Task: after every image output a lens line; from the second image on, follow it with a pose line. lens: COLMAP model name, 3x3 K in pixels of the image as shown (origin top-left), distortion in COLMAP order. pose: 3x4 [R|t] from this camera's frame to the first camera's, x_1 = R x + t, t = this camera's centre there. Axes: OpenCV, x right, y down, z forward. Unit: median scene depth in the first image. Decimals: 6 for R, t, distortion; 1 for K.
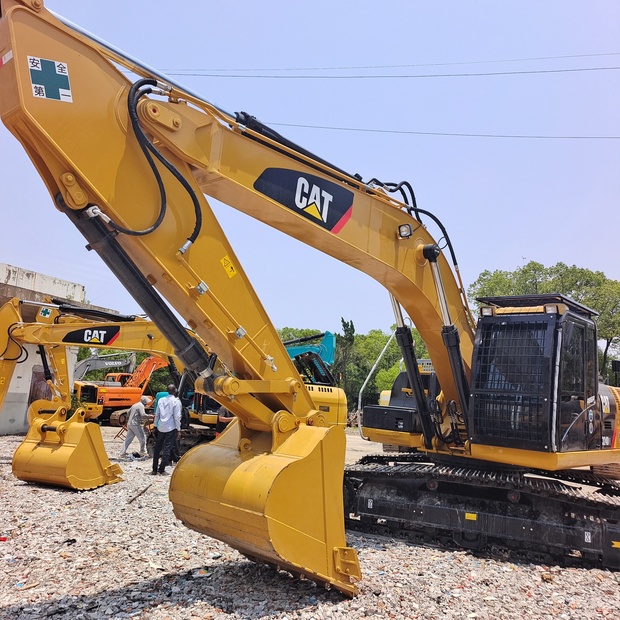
lens RADIAL K [[558.8, 0, 310.9], [0, 558.8, 307.1], [0, 0, 1]] dist [0.033843, 0.006929]
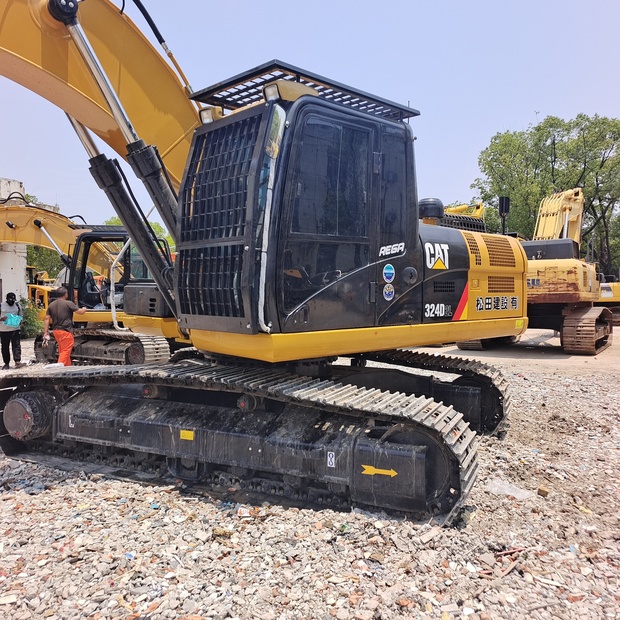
lens RADIAL K [[558.8, 0, 310.9], [0, 558.8, 307.1], [0, 0, 1]] dist [0.033843, 0.006929]
pose [[0.994744, -0.062837, -0.080841, 0.476354], [0.076901, 0.979783, 0.184691, 0.110244], [0.067602, -0.189937, 0.979466, 0.379324]]
